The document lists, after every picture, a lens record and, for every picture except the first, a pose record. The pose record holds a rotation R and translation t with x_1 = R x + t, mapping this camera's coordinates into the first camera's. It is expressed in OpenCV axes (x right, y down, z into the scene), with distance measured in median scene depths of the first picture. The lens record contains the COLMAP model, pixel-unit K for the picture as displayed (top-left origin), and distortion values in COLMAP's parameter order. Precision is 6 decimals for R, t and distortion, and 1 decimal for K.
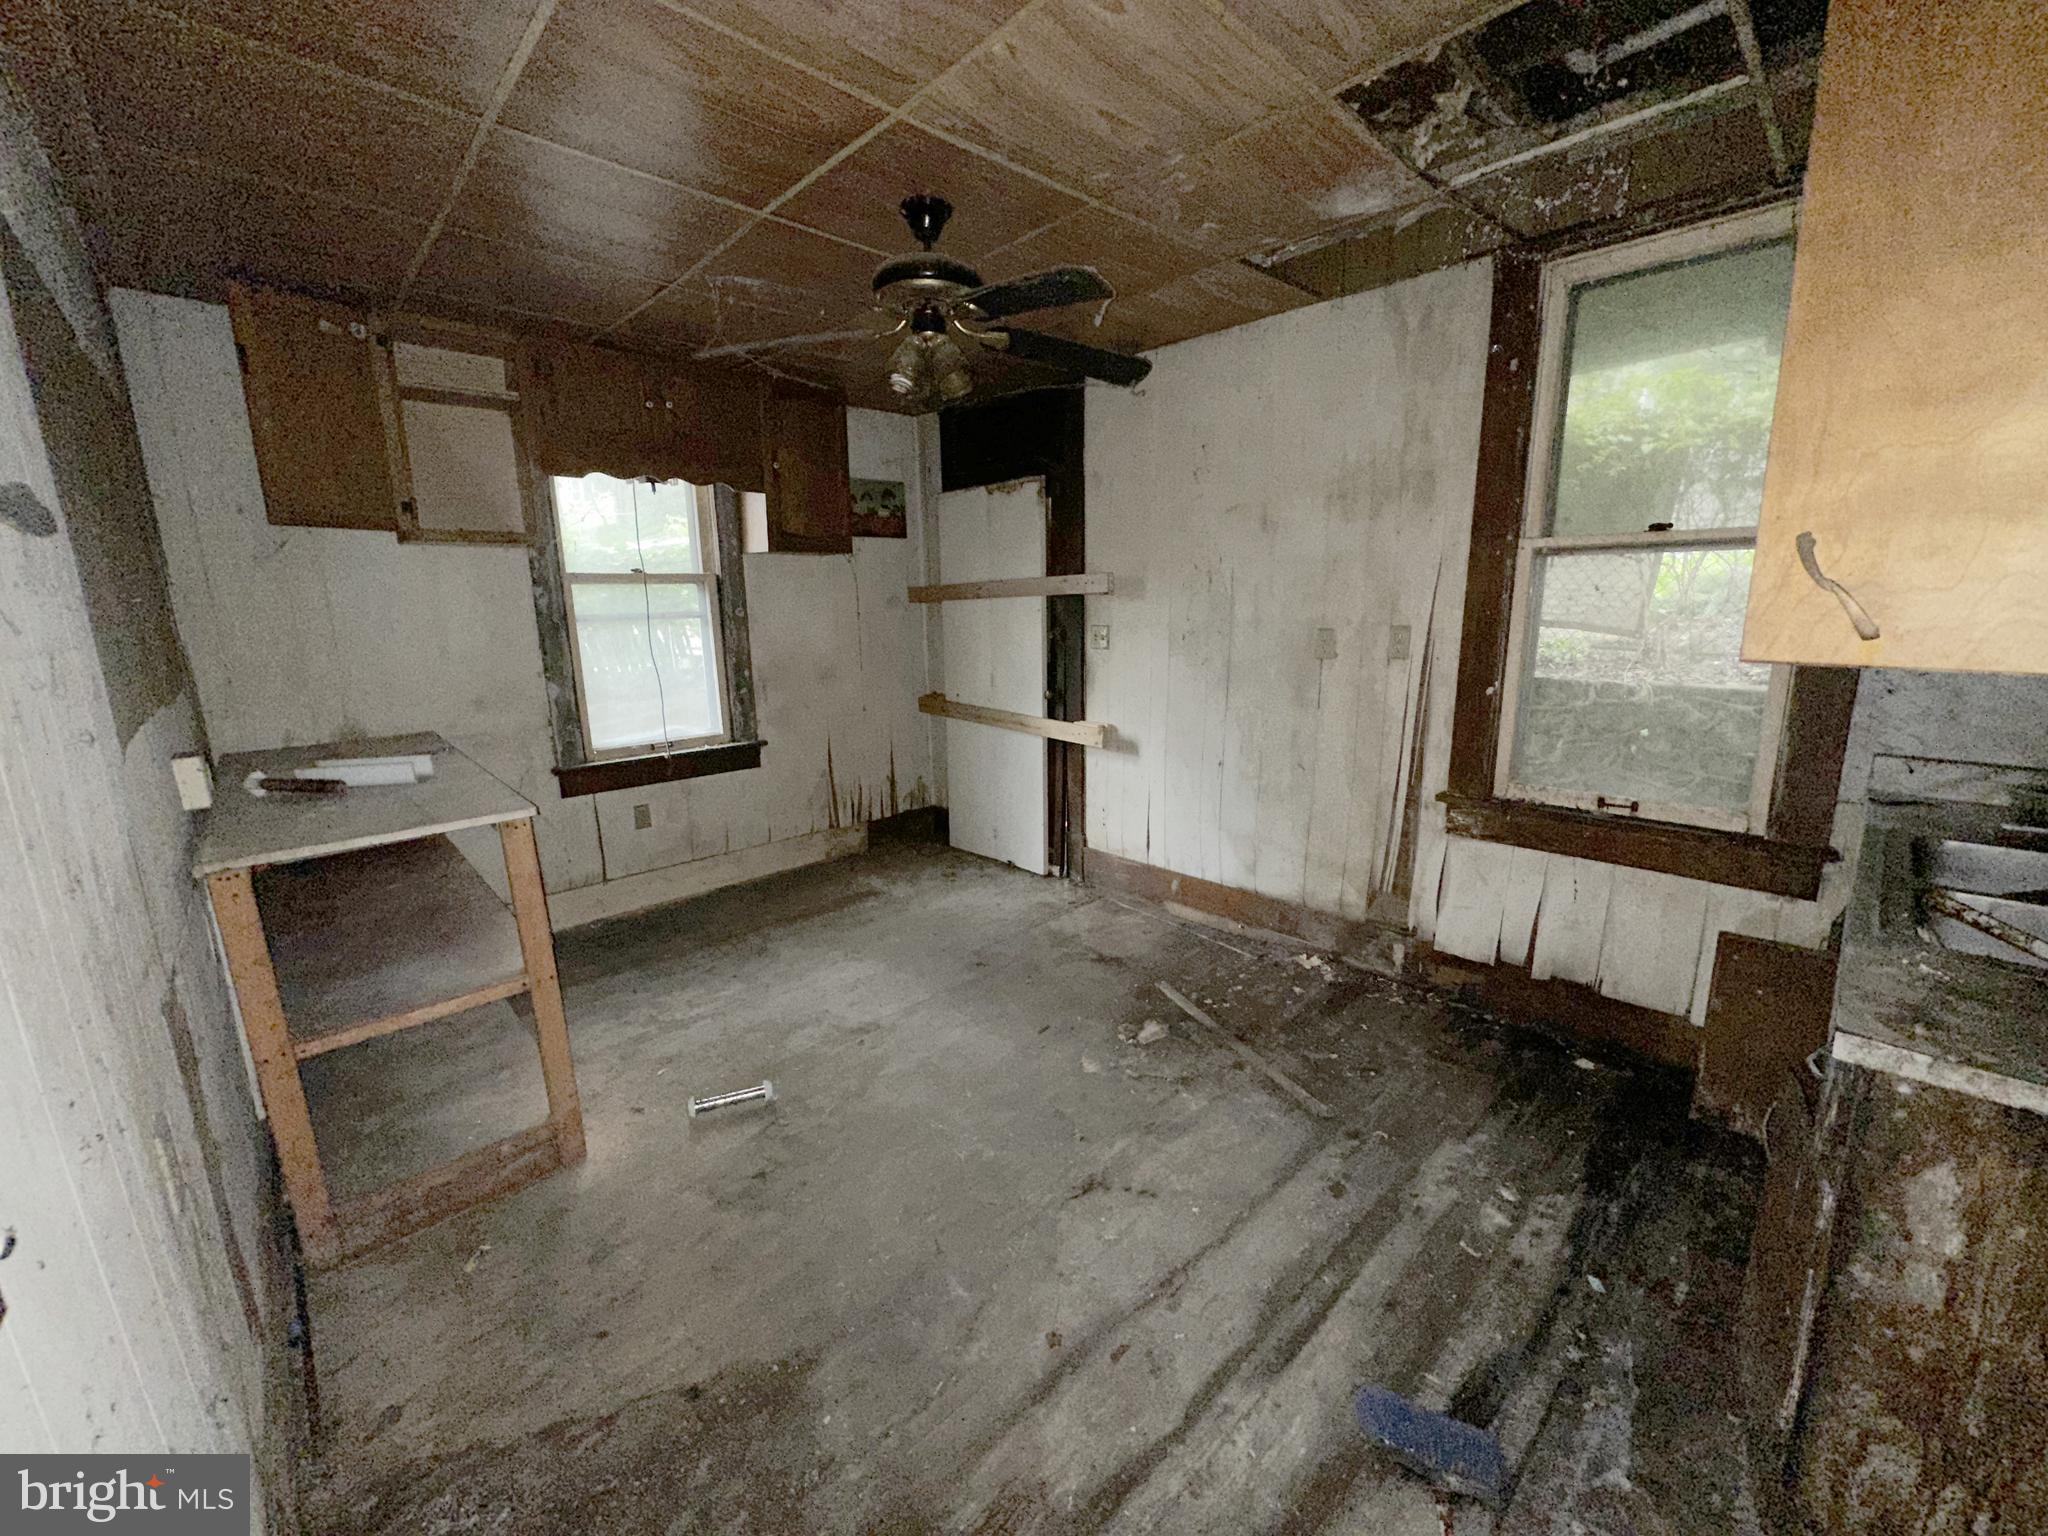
lens RADIAL K [[820.4, 0, 1022.6], [0, 820.4, 774.7], [0, 0, 1]] dist [-0.004275, 0.001439]
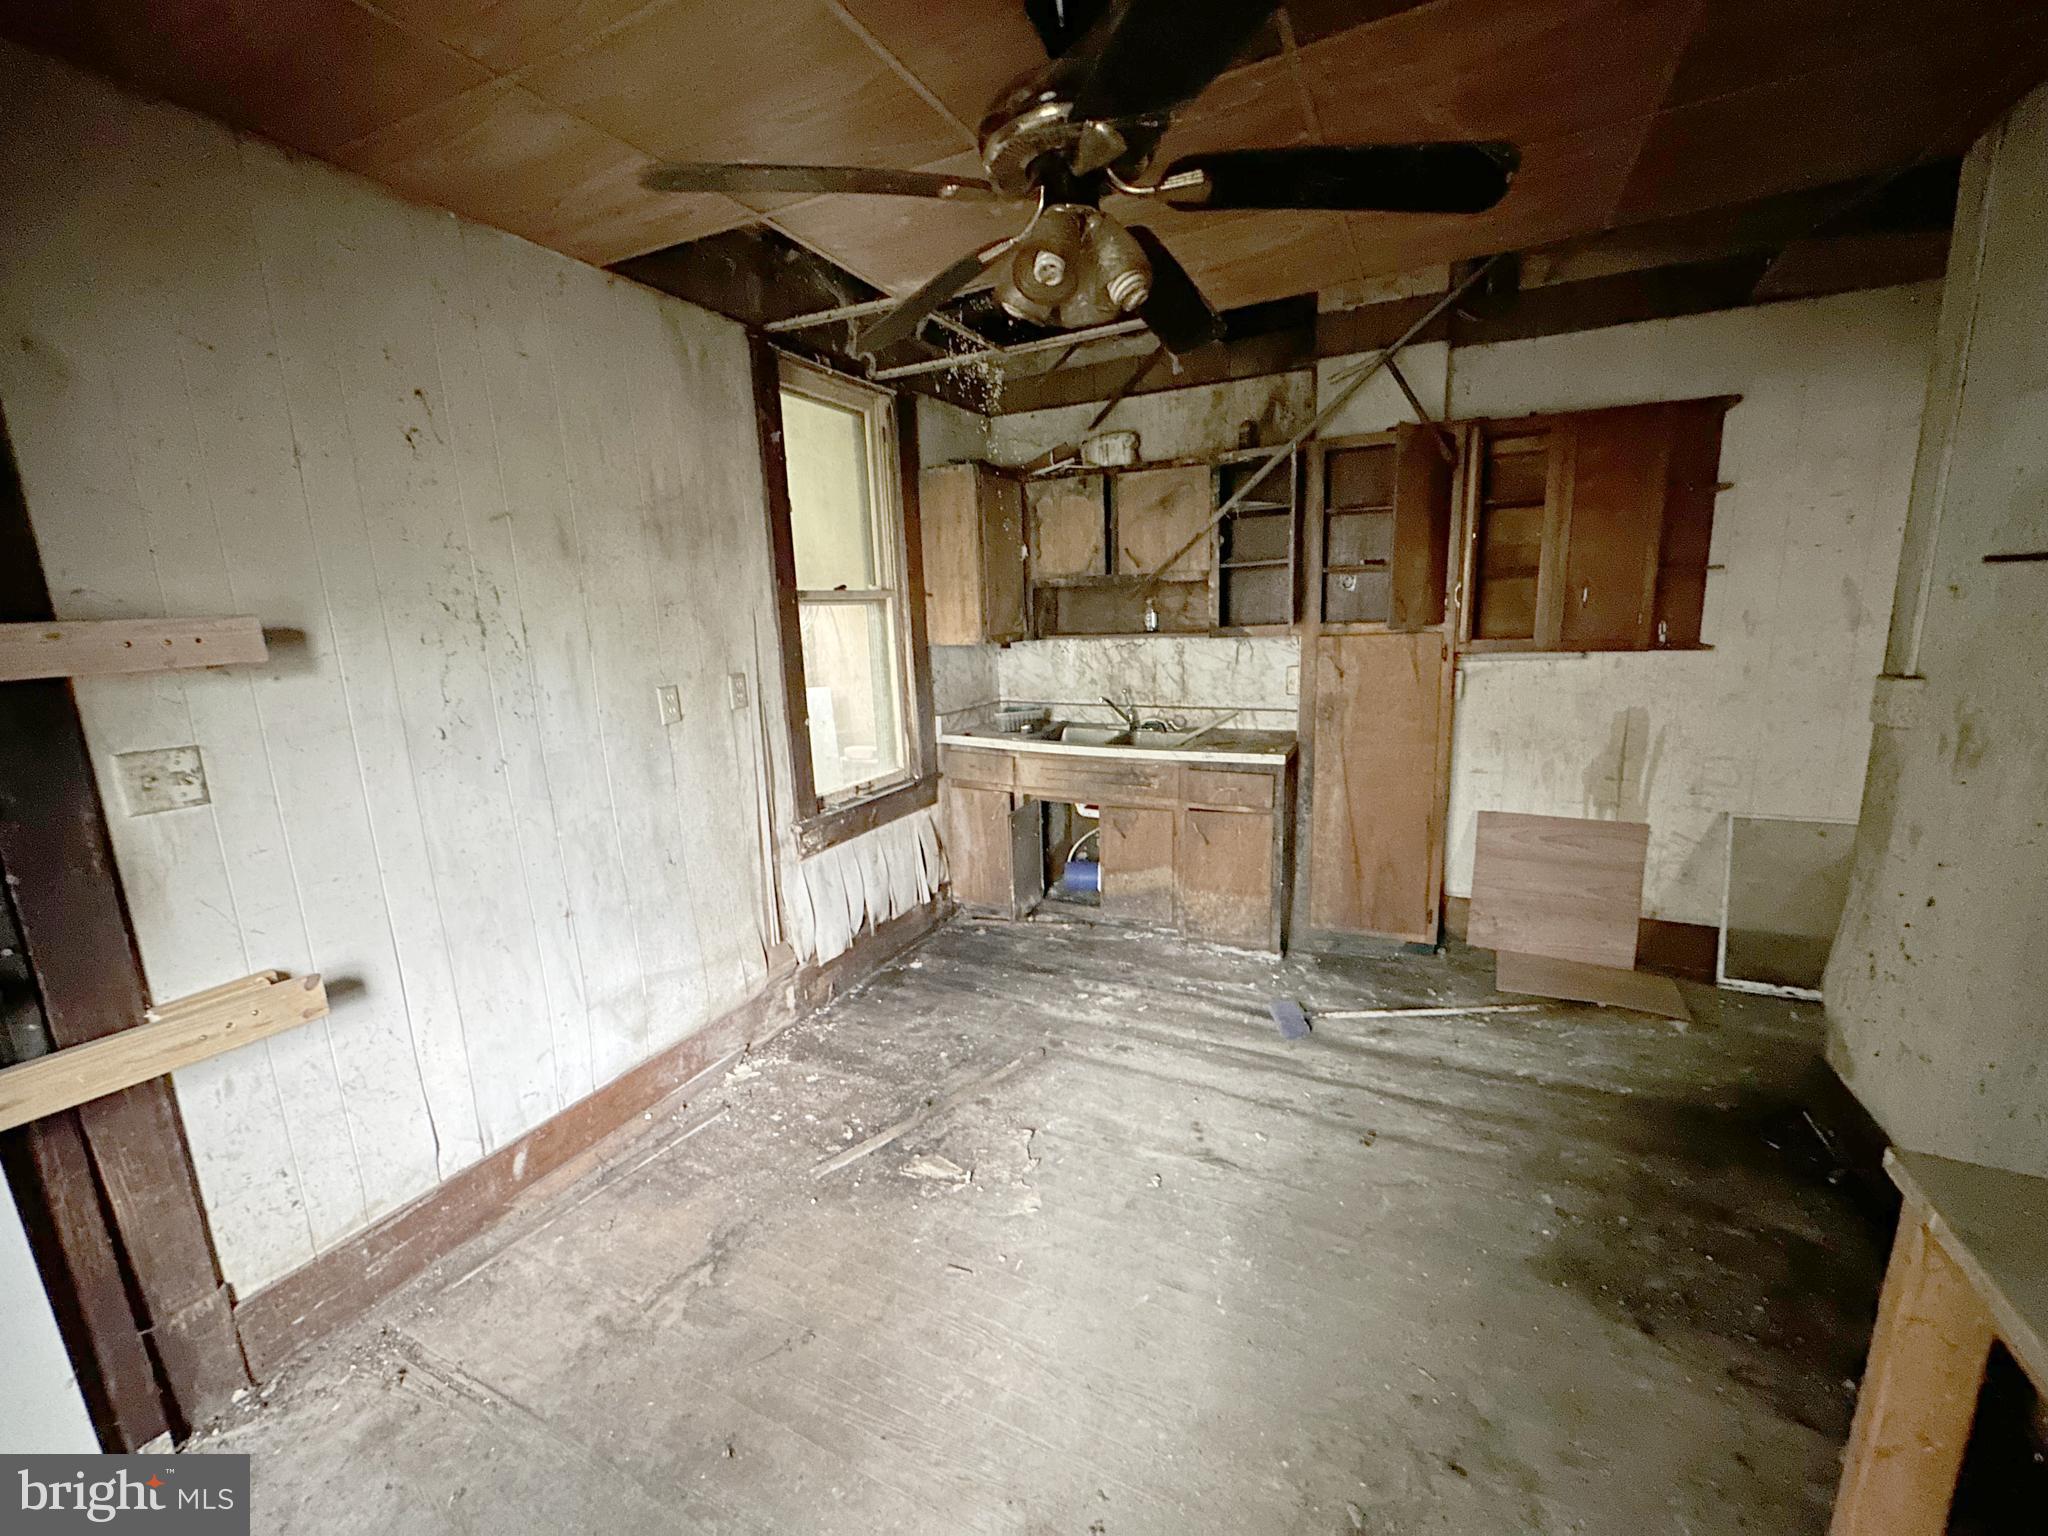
lens RADIAL K [[820.4, 0, 1026.4], [0, 820.4, 771.6], [0, 0, 1]] dist [-0.004275, 0.001439]
pose [[-0.354419, -0.151531, 0.922727, -0.592965], [0.242489, 0.938132, 0.247201, -0.245208], [-0.903098, 0.311363, -0.295747, 1.085780]]
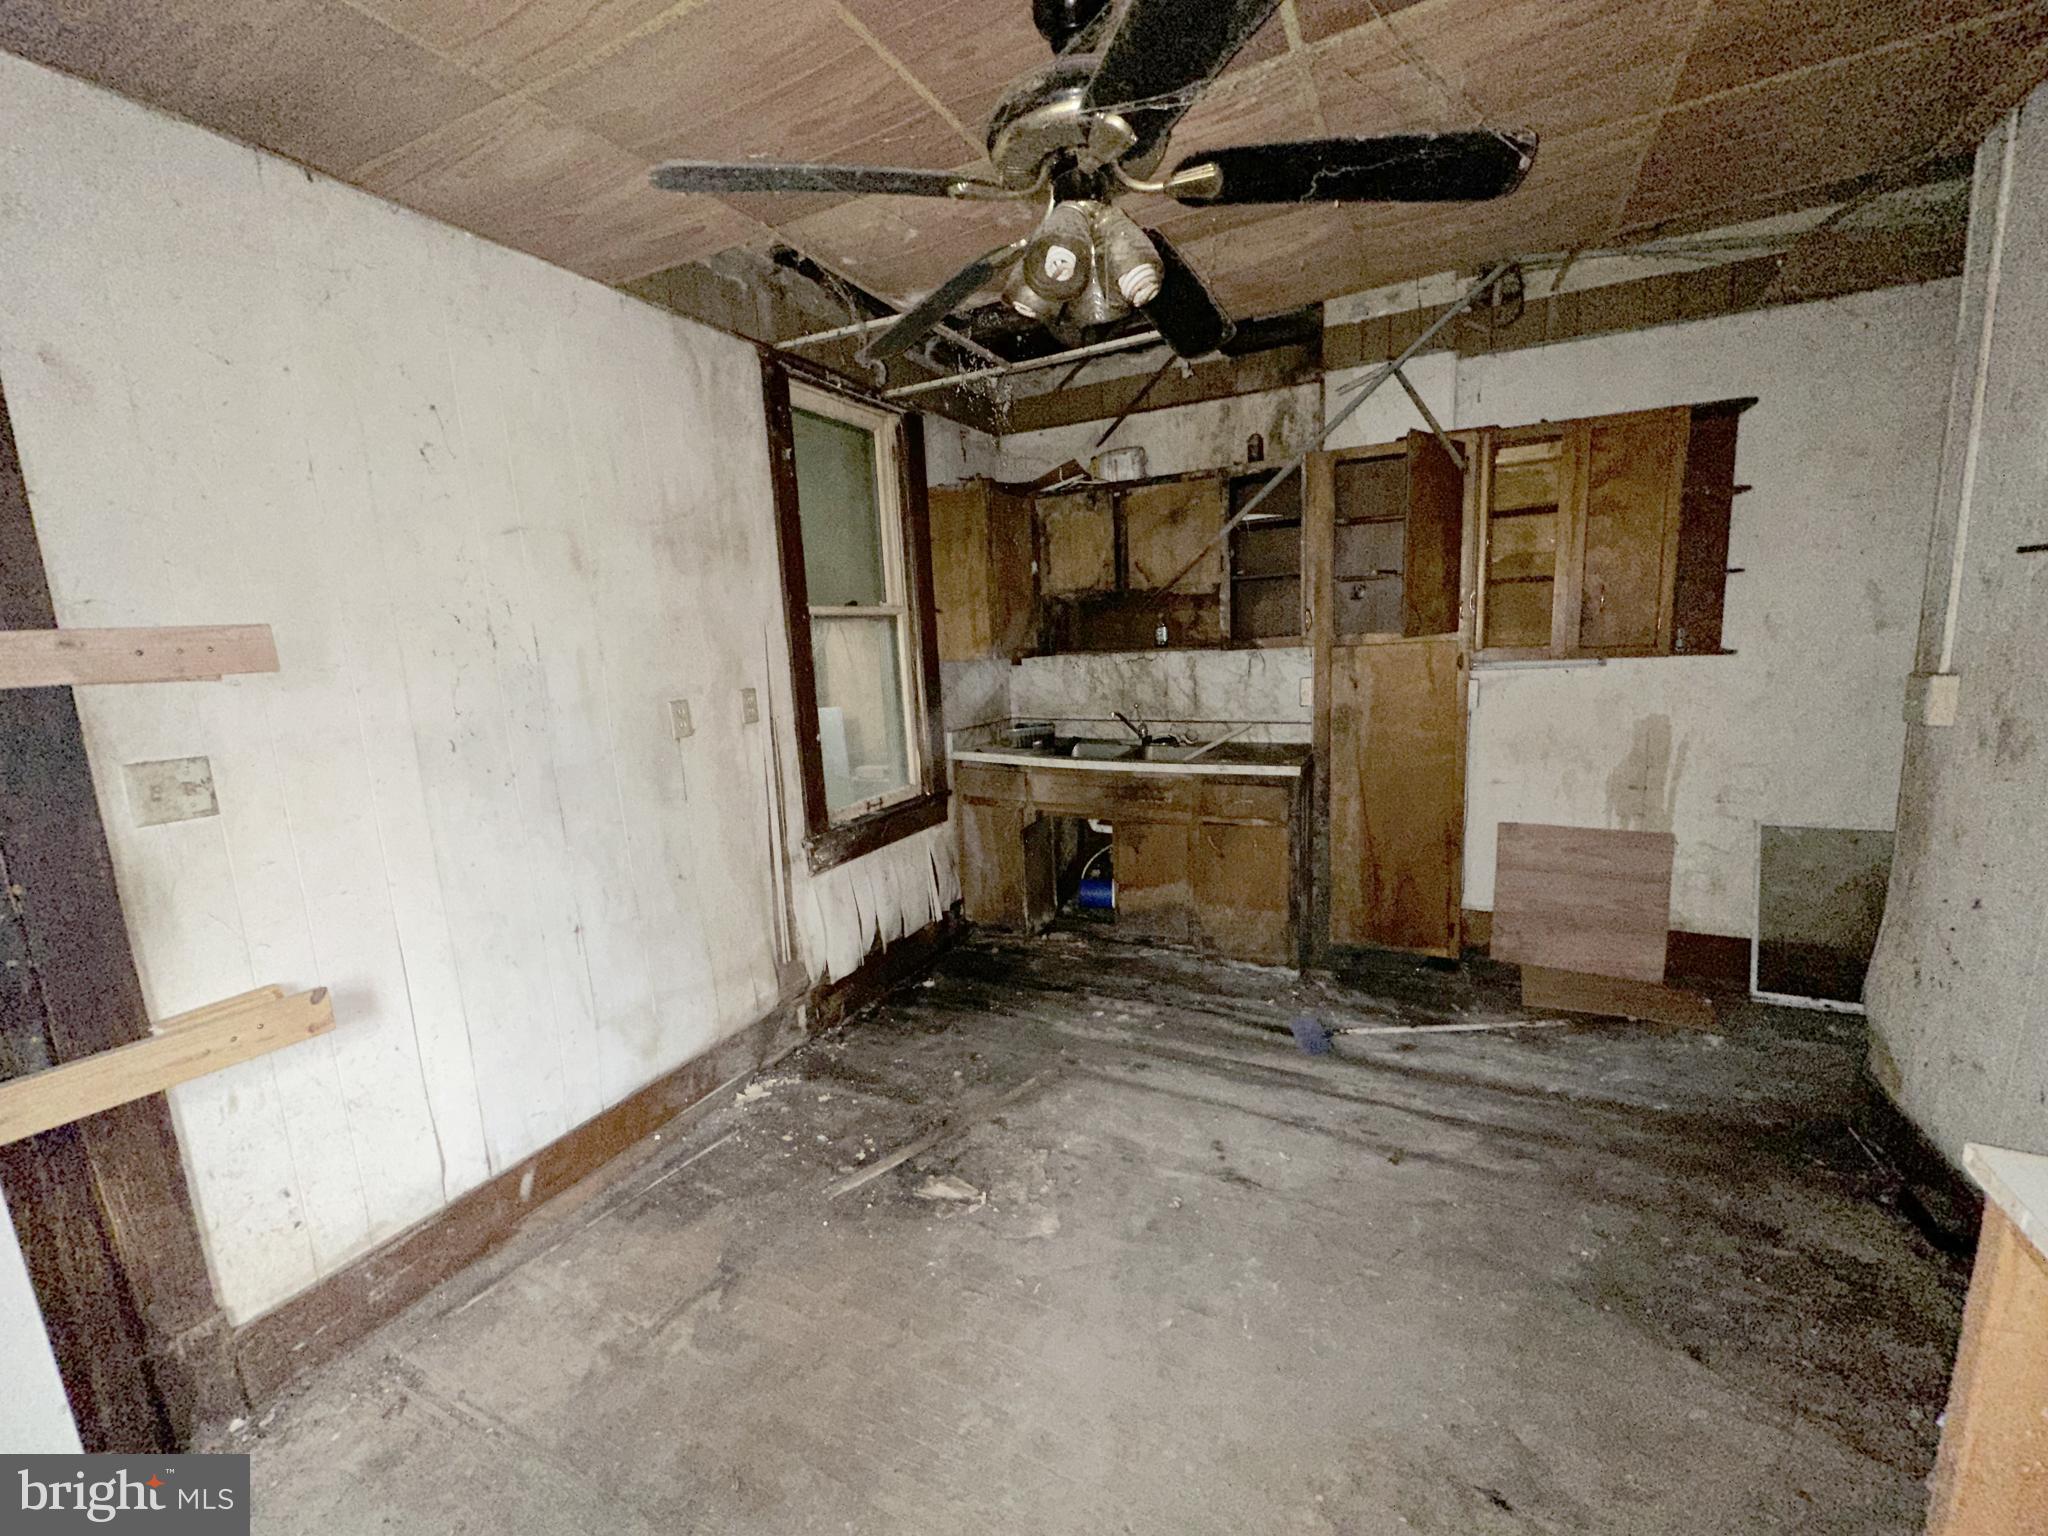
lens RADIAL K [[820.4, 0, 1026.5], [0, 820.4, 770.5], [0, 0, 1]] dist [-0.004275, 0.001439]
pose [[-0.343879, -0.119898, 0.931328, -0.584871], [0.254715, 0.942718, 0.215414, -0.229889], [-0.903807, 0.311299, -0.293641, 1.089441]]
